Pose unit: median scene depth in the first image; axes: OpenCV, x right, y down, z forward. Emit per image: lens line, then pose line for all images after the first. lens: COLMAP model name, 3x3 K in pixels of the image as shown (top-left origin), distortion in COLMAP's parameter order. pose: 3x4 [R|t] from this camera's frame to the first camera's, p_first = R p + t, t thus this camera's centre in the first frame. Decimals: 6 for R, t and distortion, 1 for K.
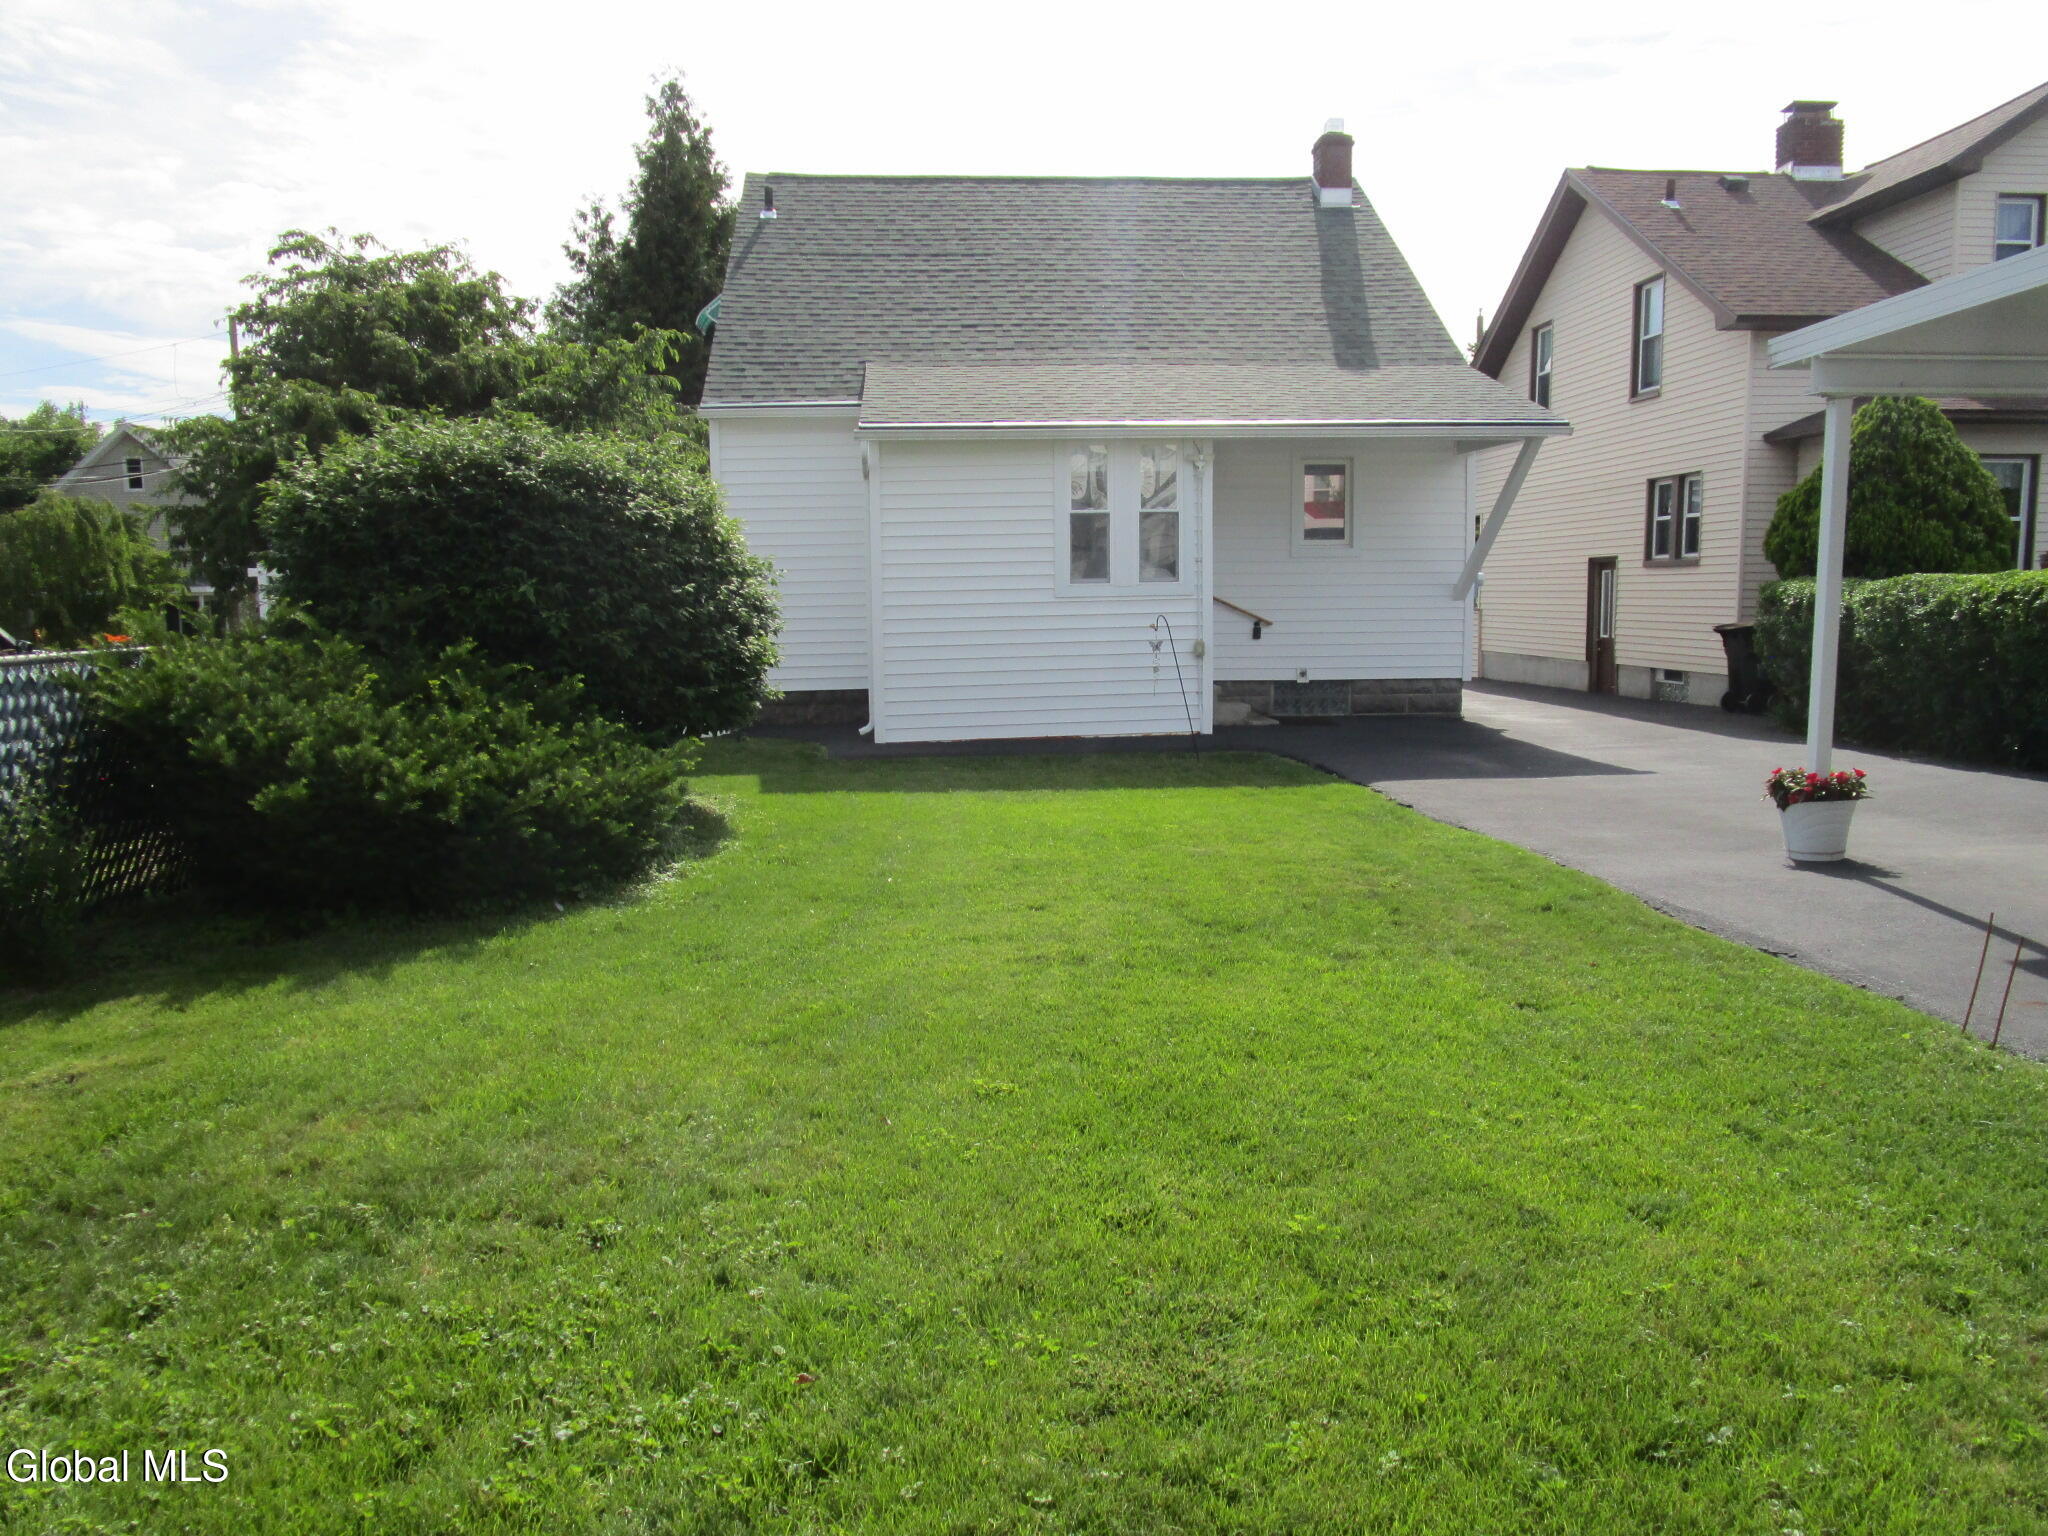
lens RADIAL K [[1459.7, 0, 1024.0], [0, 1459.7, 768.0], [0, 0, 1]] dist [-0.035693, -0.000178]
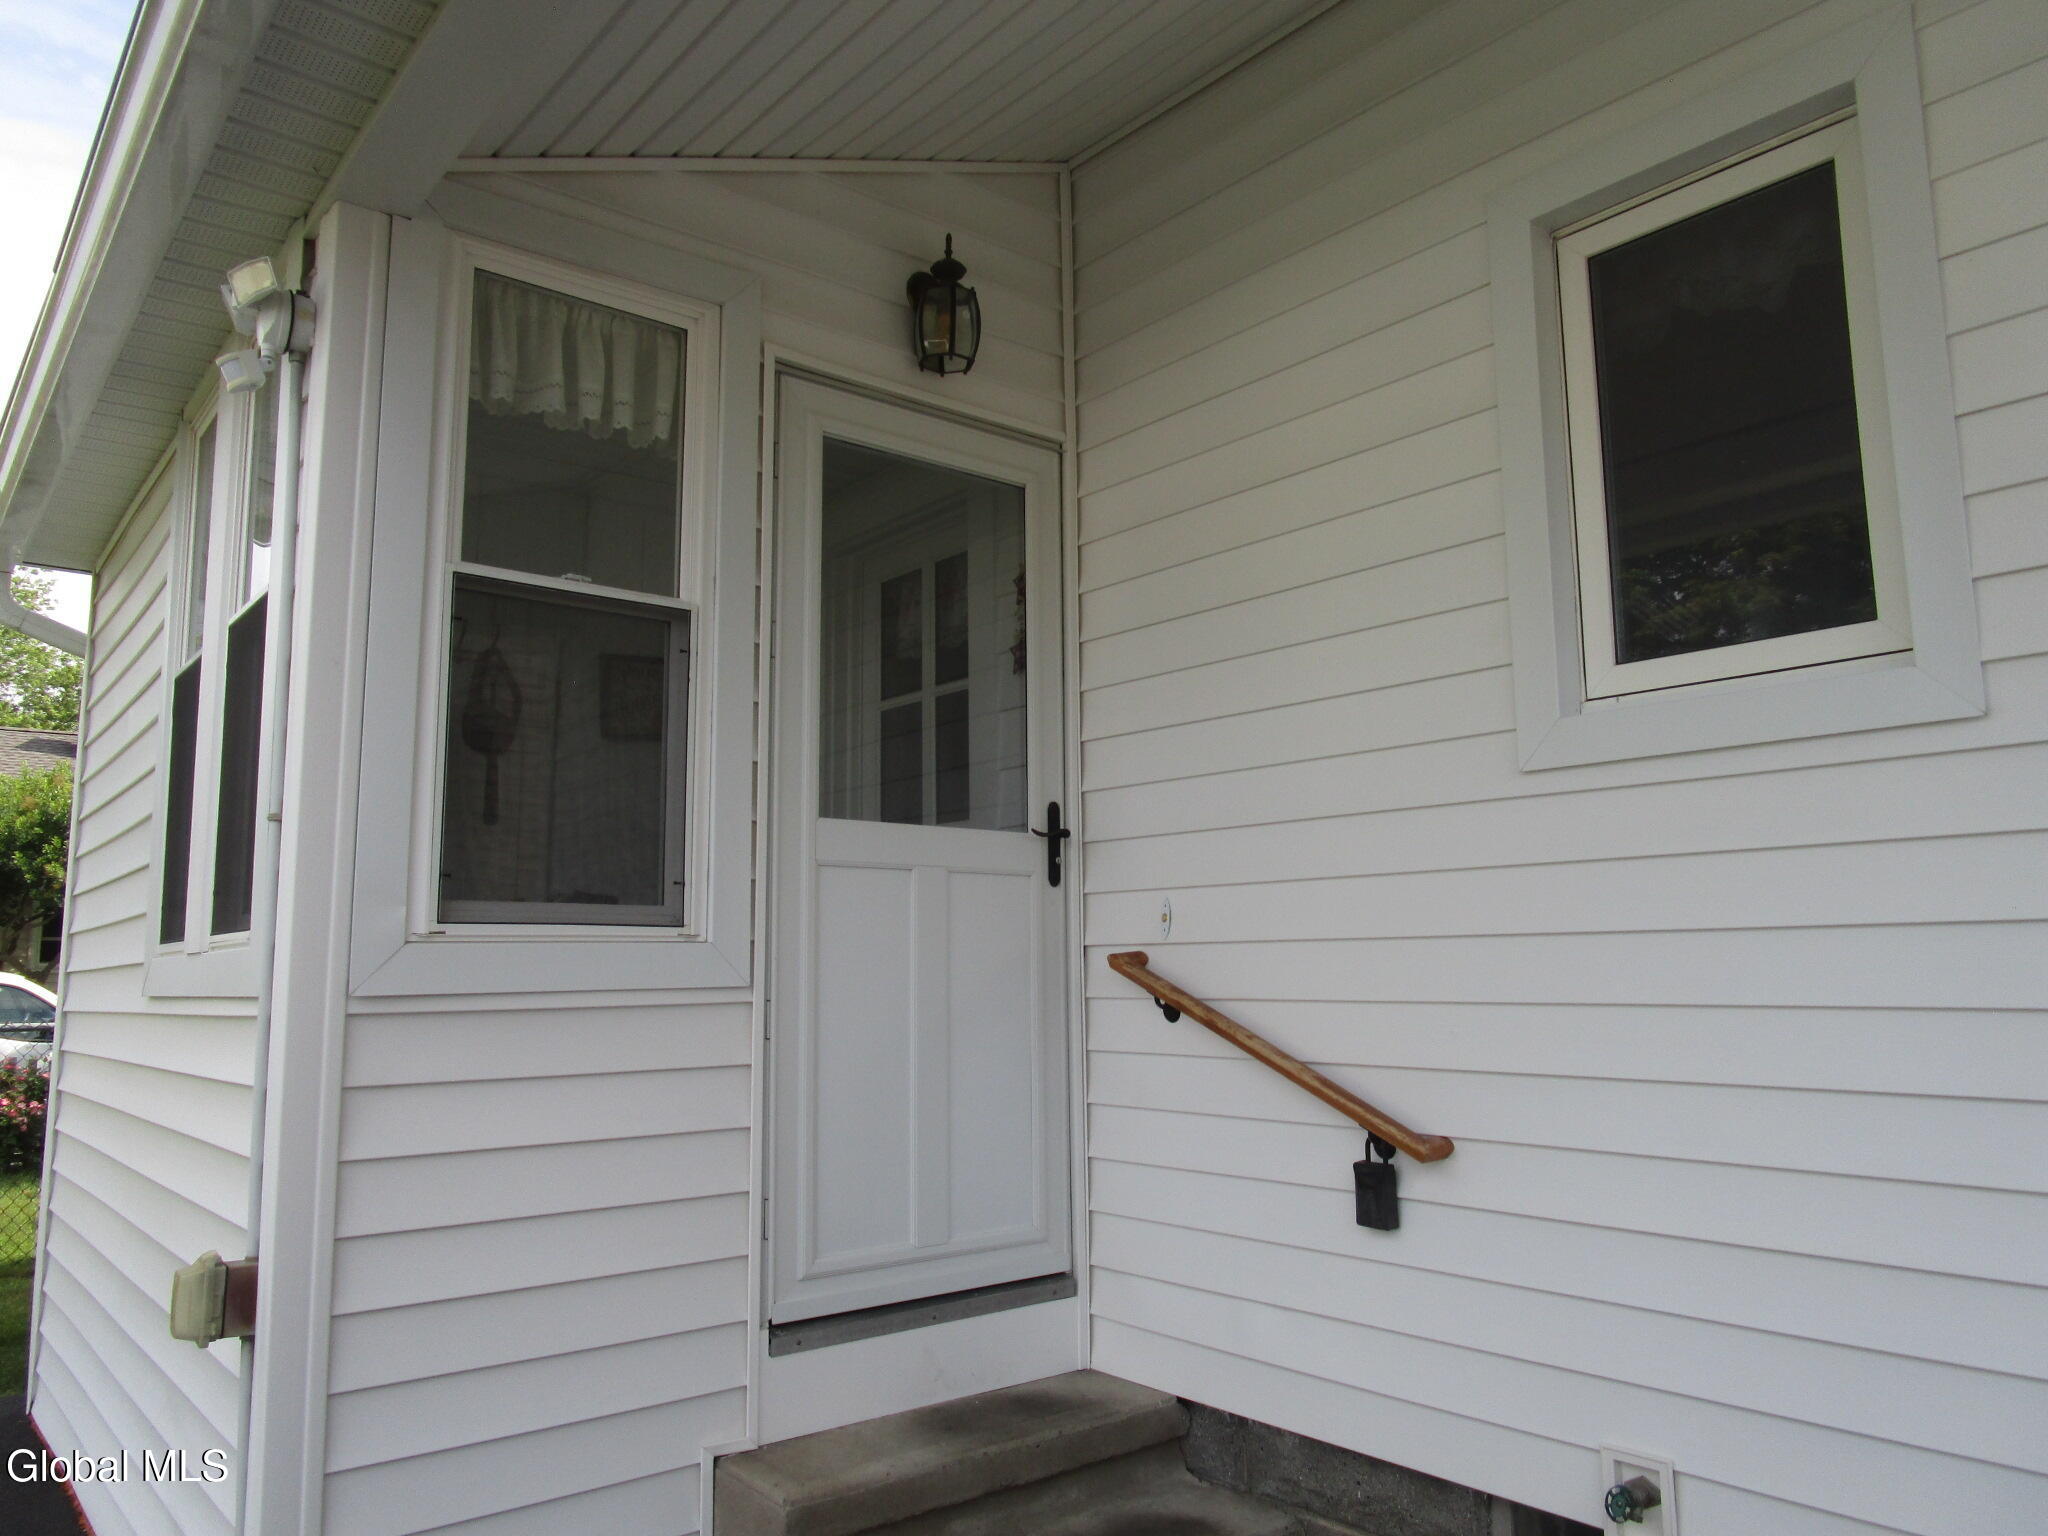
lens RADIAL K [[1451.3, 0, 1020.2], [0, 1451.3, 775.2], [0, 0, 1]] dist [-0.012216, -0.003738]
pose [[0.572587, -0.107816, -0.812724, 0.269639], [-0.093251, 0.976317, -0.195216, -0.097876], [0.814523, 0.187565, 0.548973, 0.798101]]
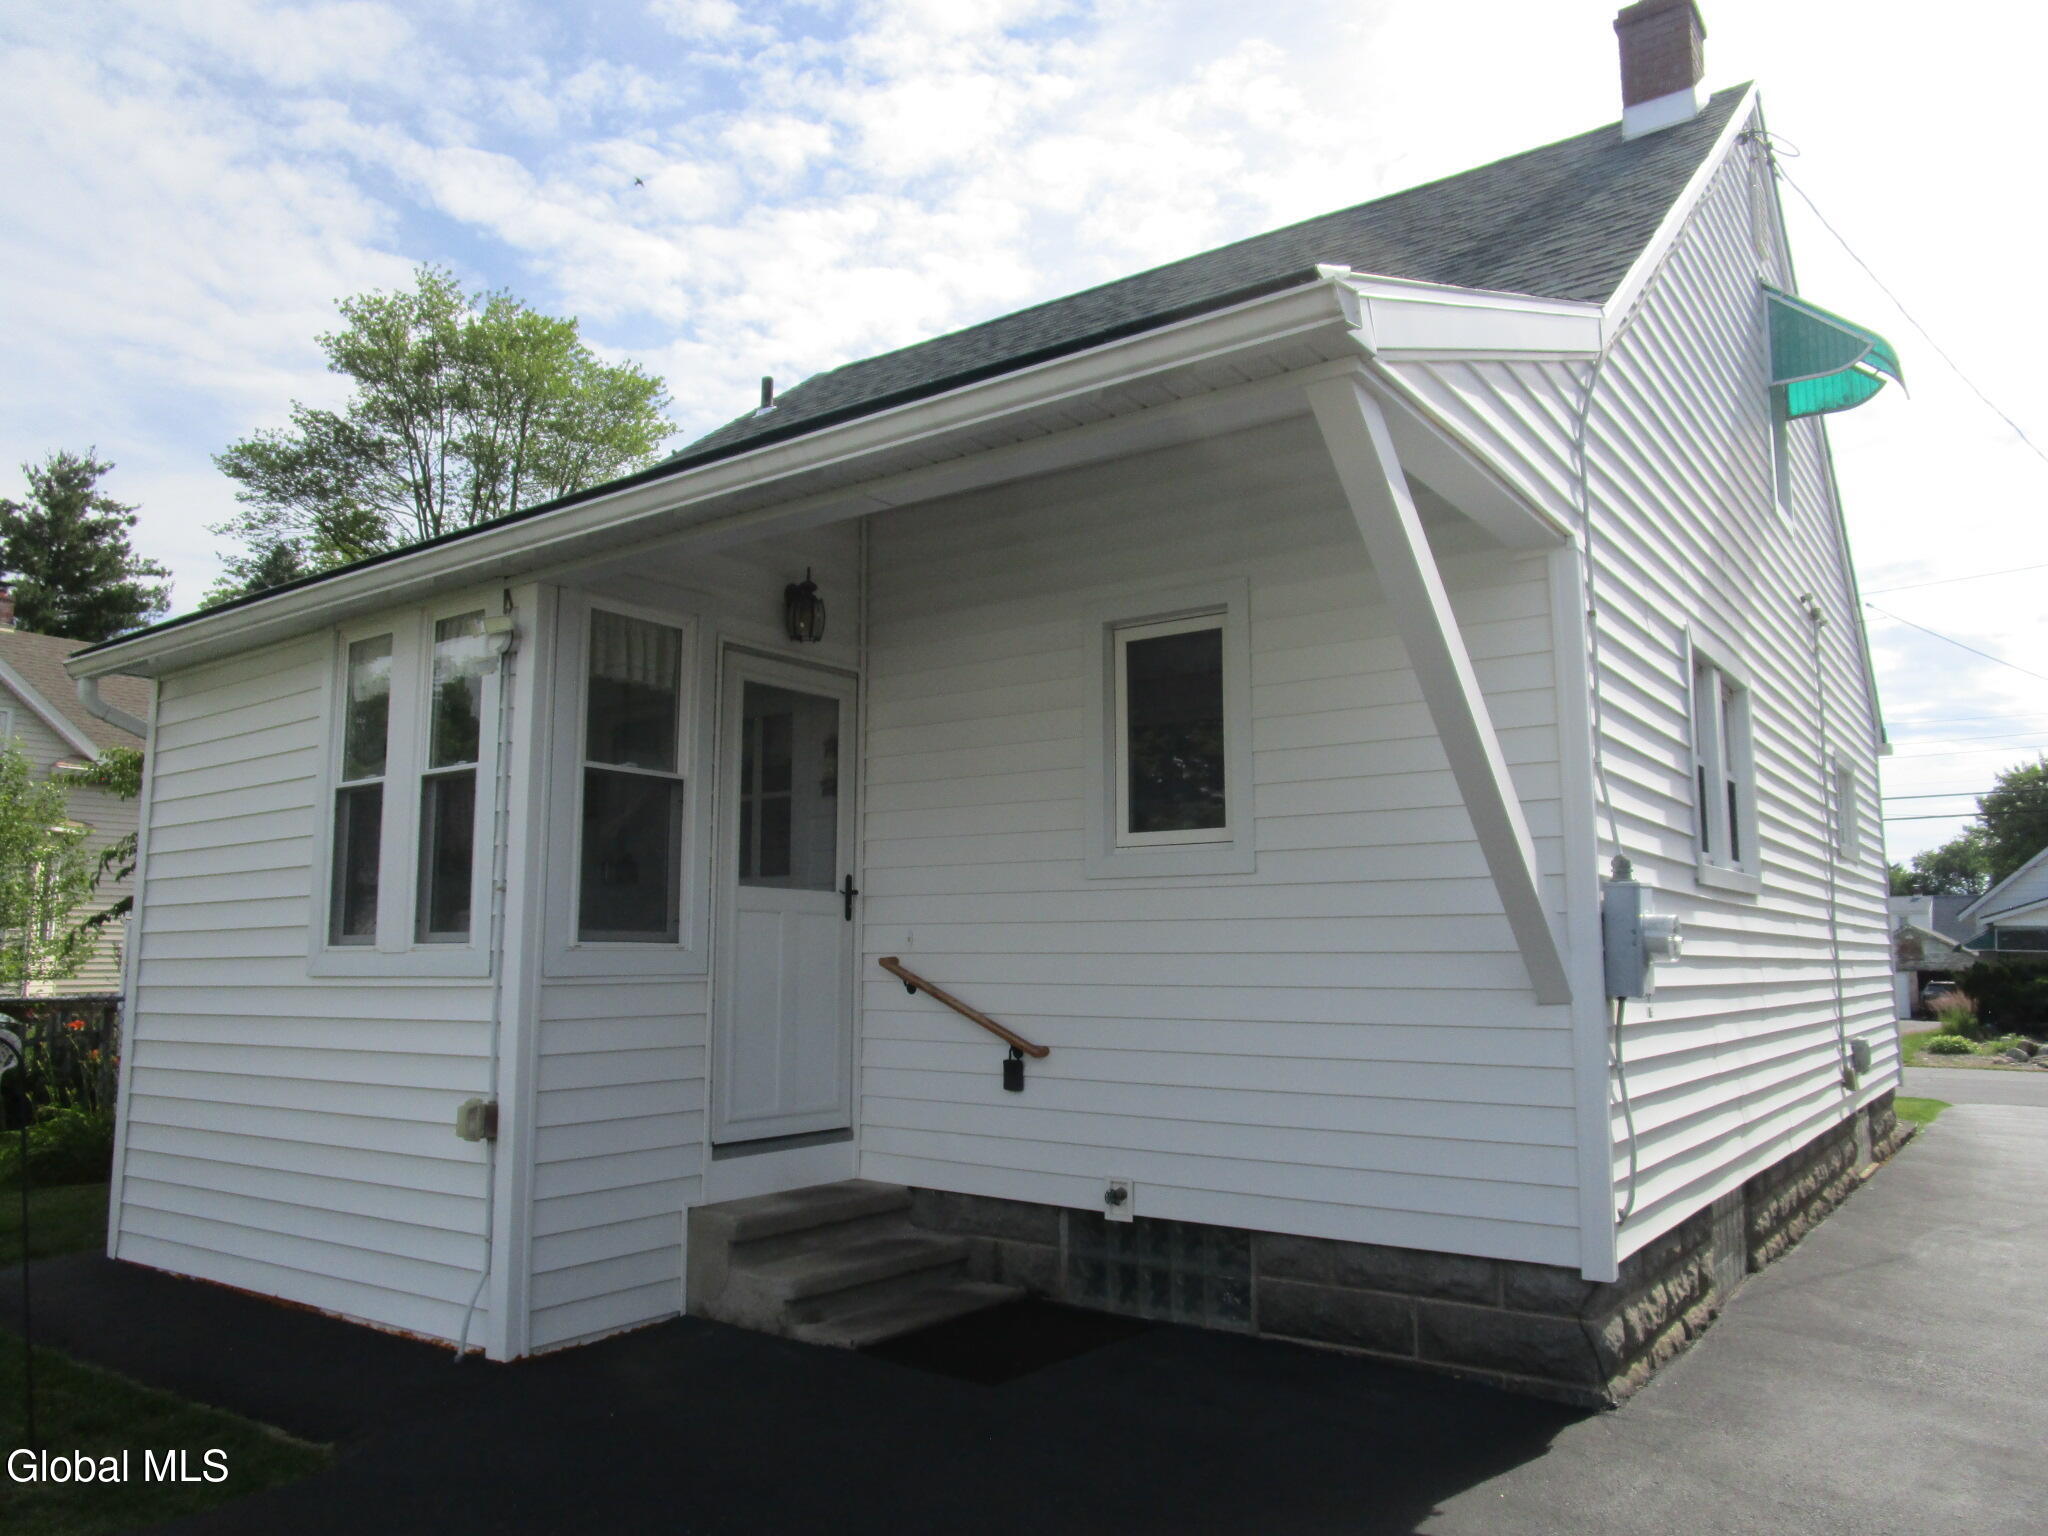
lens RADIAL K [[1459.7, 0, 1024.0], [0, 1459.7, 768.0], [0, 0, 1]] dist [-0.035693, -0.000178]
pose [[0.765002, -0.076187, -0.639505, 0.388894], [-0.082750, 0.973120, -0.214920, -0.083392], [0.638689, 0.217333, 0.738134, 0.653224]]
